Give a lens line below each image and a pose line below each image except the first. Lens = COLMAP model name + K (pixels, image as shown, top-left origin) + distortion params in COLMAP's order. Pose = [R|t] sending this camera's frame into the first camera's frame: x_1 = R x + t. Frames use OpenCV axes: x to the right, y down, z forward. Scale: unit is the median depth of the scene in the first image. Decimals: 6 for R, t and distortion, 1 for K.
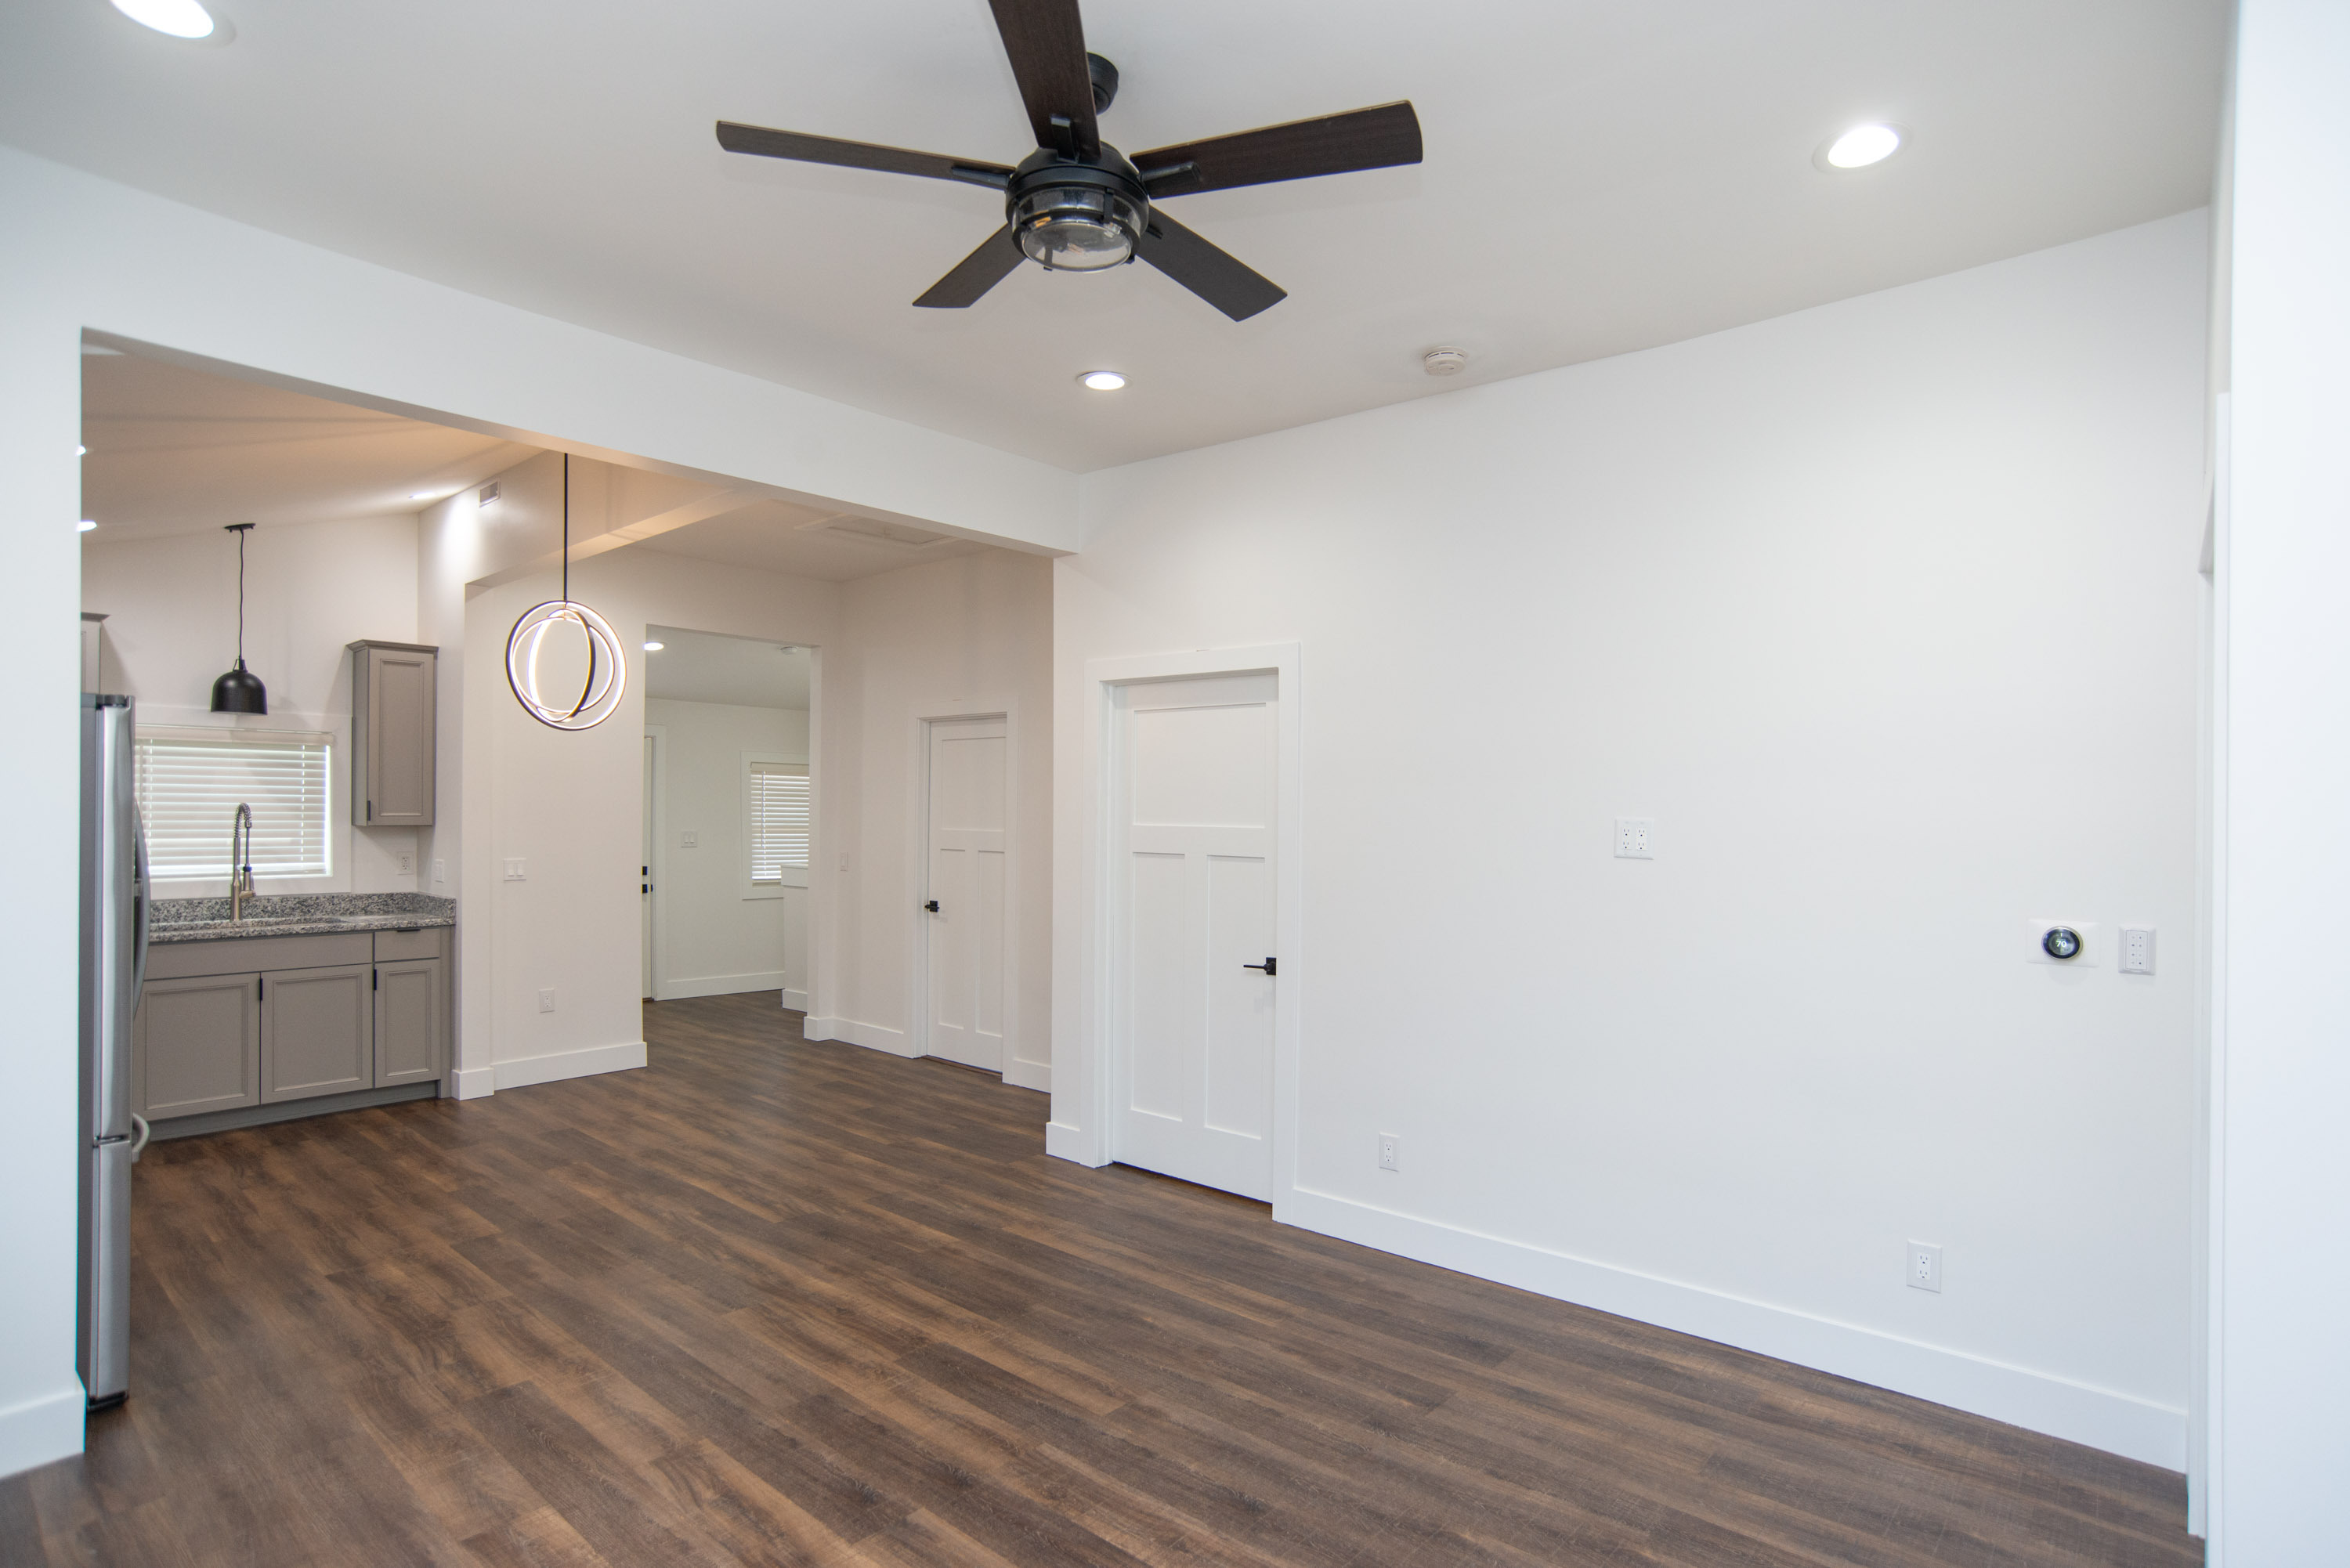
lens RADIAL K [[1193.4, 0, 1190.6], [0, 1193.4, 813.6], [0, 0, 1]] dist [-0.074909, 0.036606]
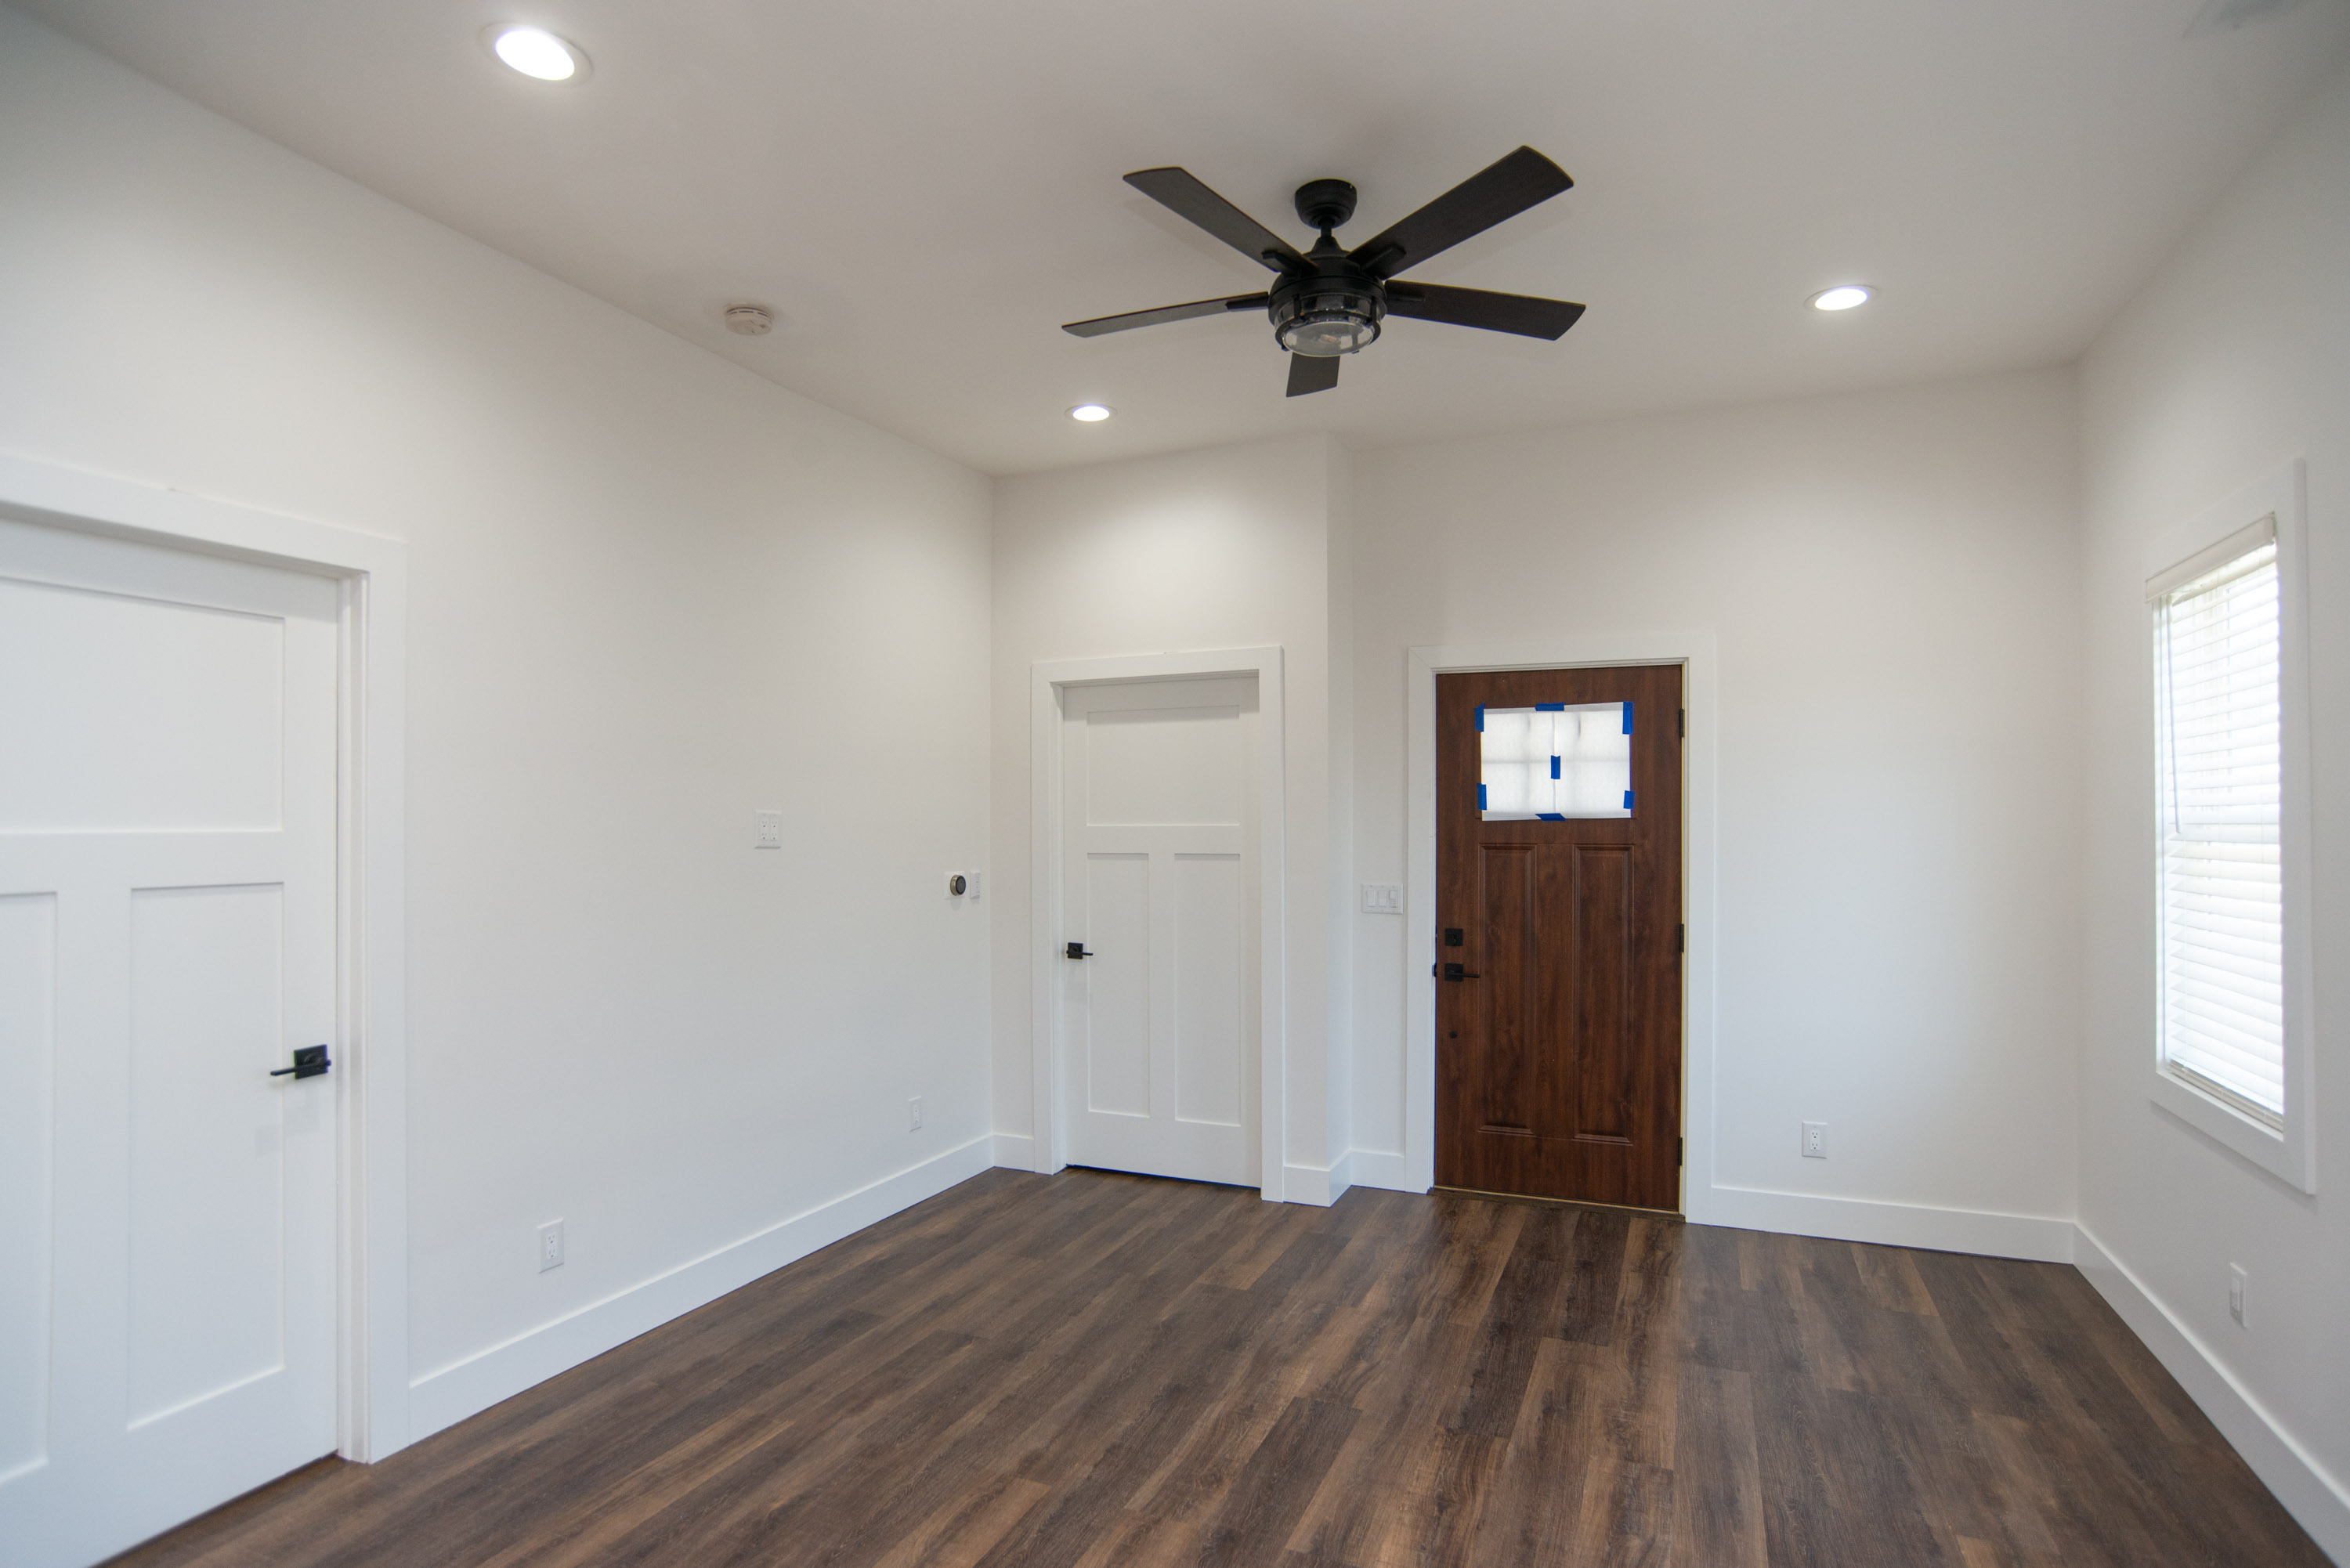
lens RADIAL K [[1193.4, 0, 1189.3], [0, 1193.4, 805.4], [0, 0, 1]] dist [-0.074909, 0.036606]
pose [[-0.293016, 0.000207, 0.956108, -0.744755], [0.000991, 1.000000, 0.000087, 0.000830], [-0.956107, 0.000973, -0.293016, 0.911466]]
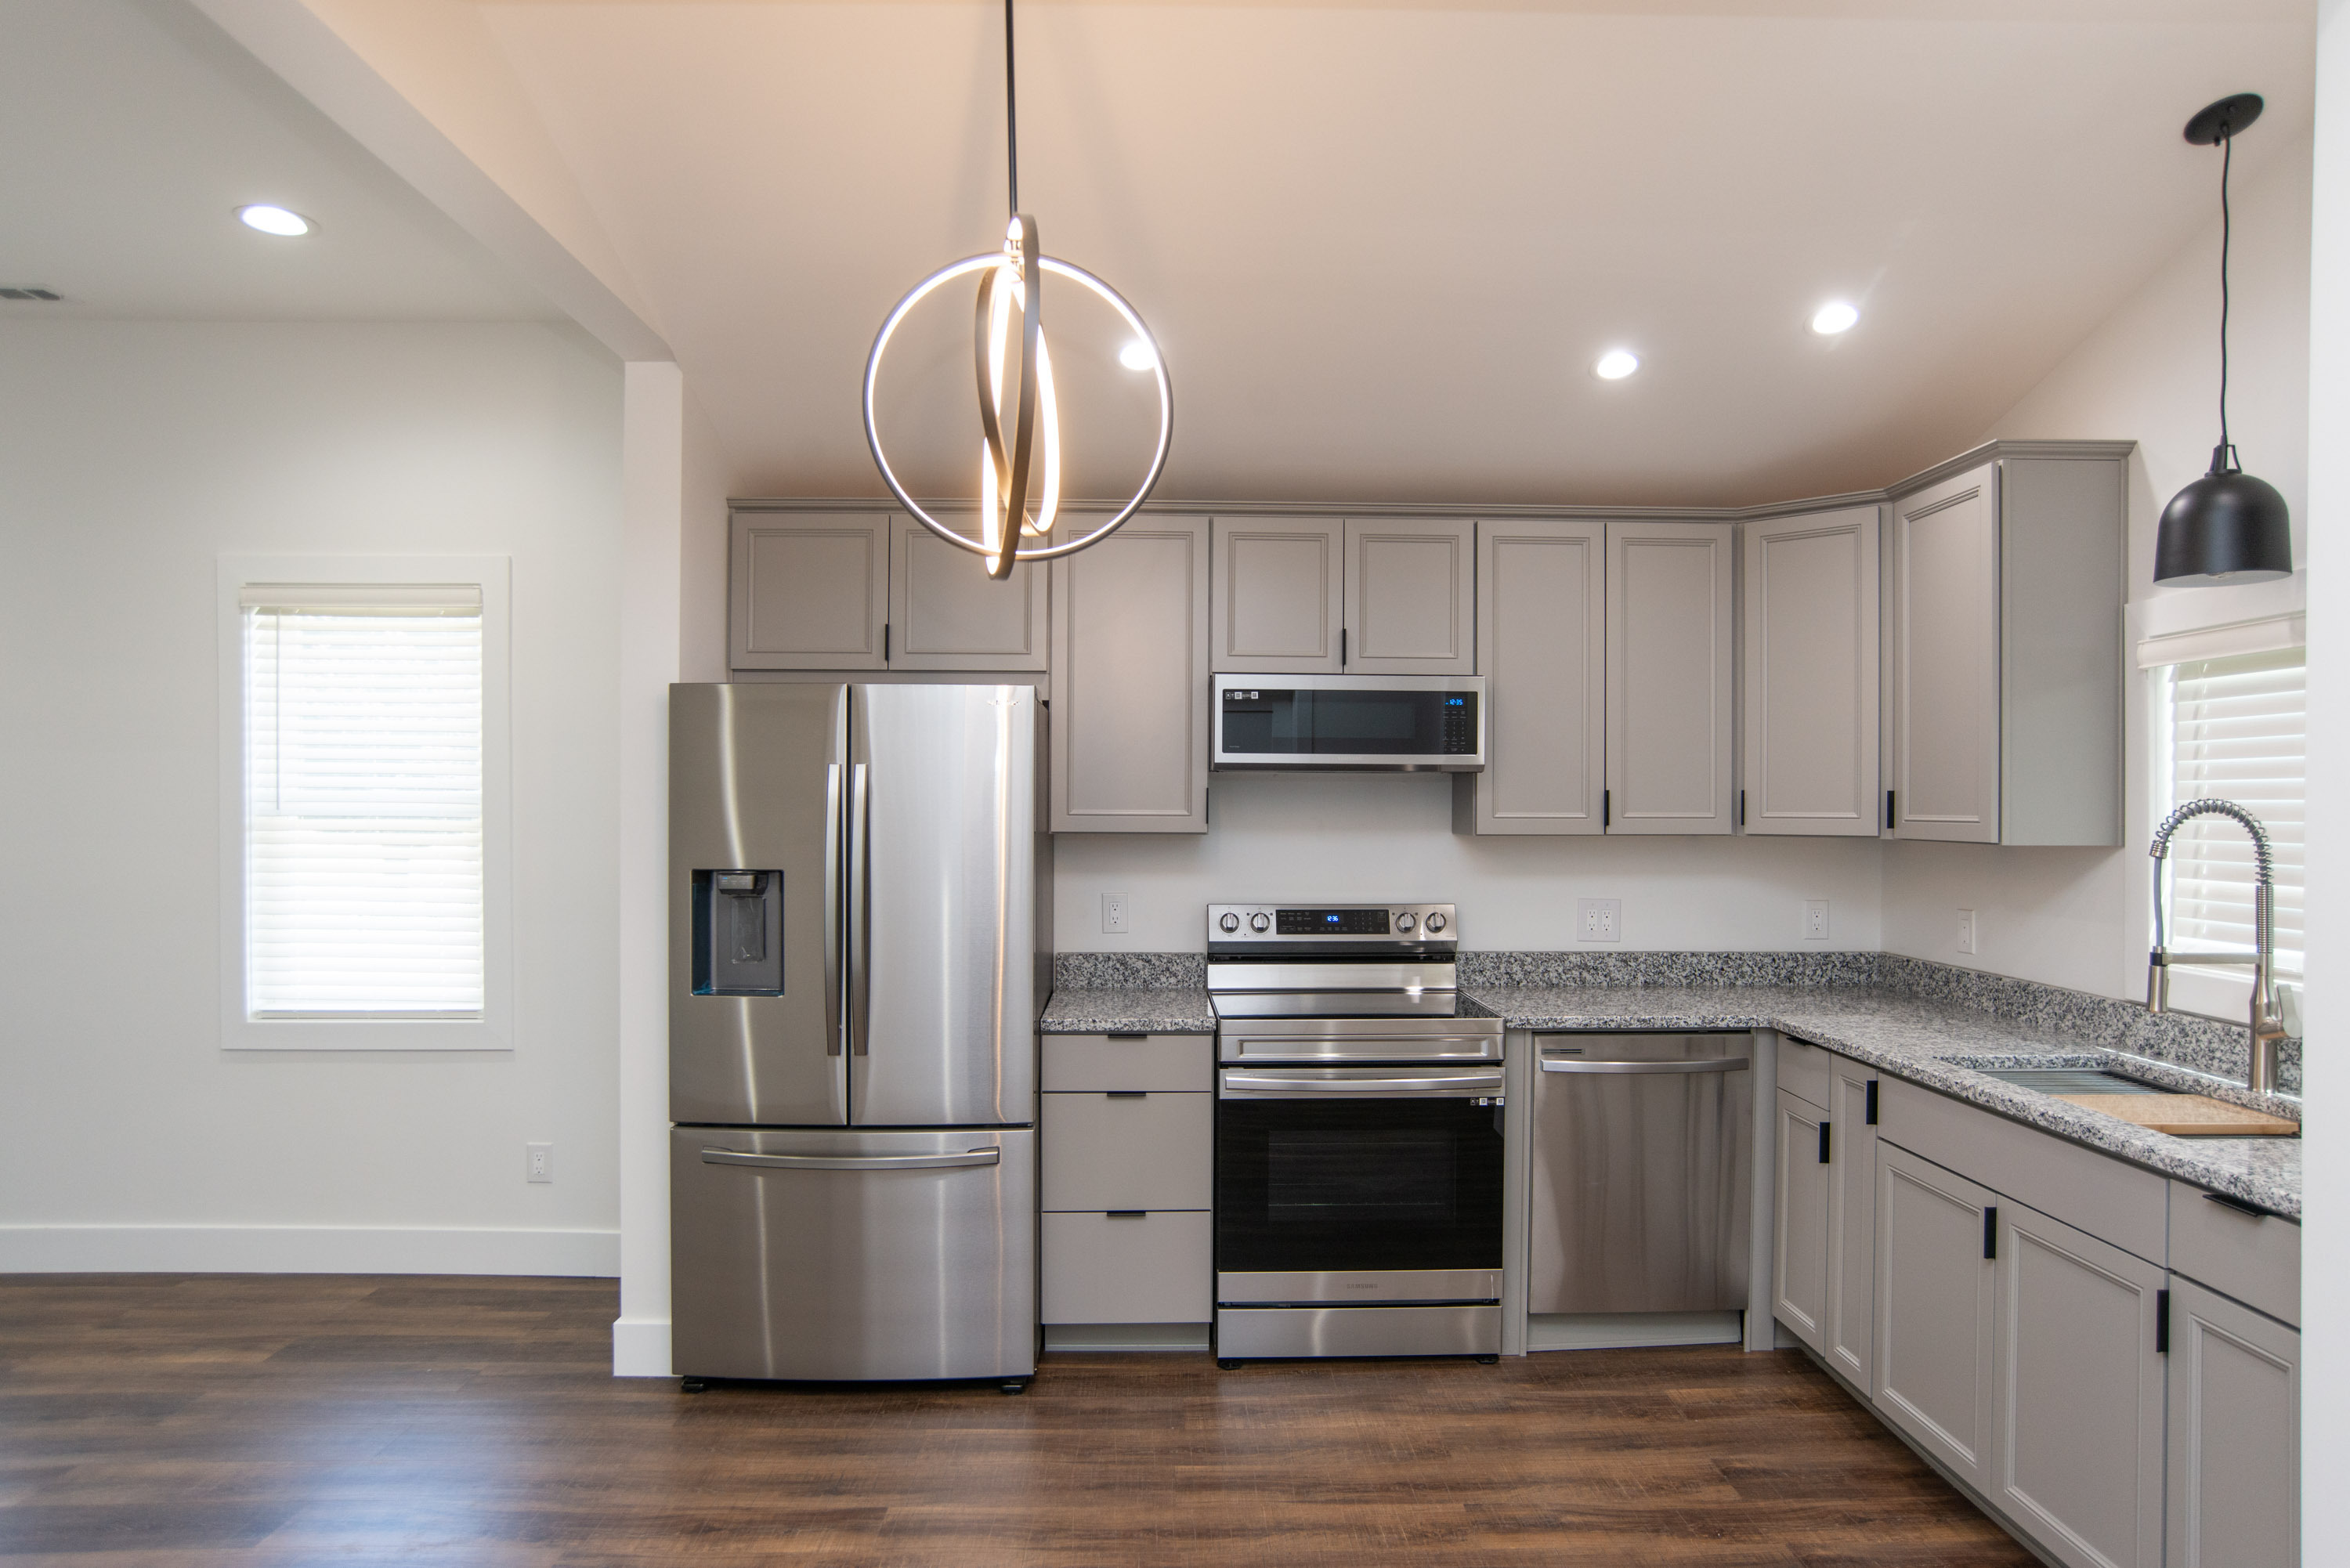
lens RADIAL K [[1370.7, 0, 1179.3], [0, 1370.7, 816.4], [0, 0, 1]] dist [-0.062137, 0.038869]
pose [[-0.746607, -0.012092, -0.665155, -0.358091], [-0.016064, 0.999871, -0.000146, 0.005952], [0.665071, 0.010576, -0.746705, 1.661260]]
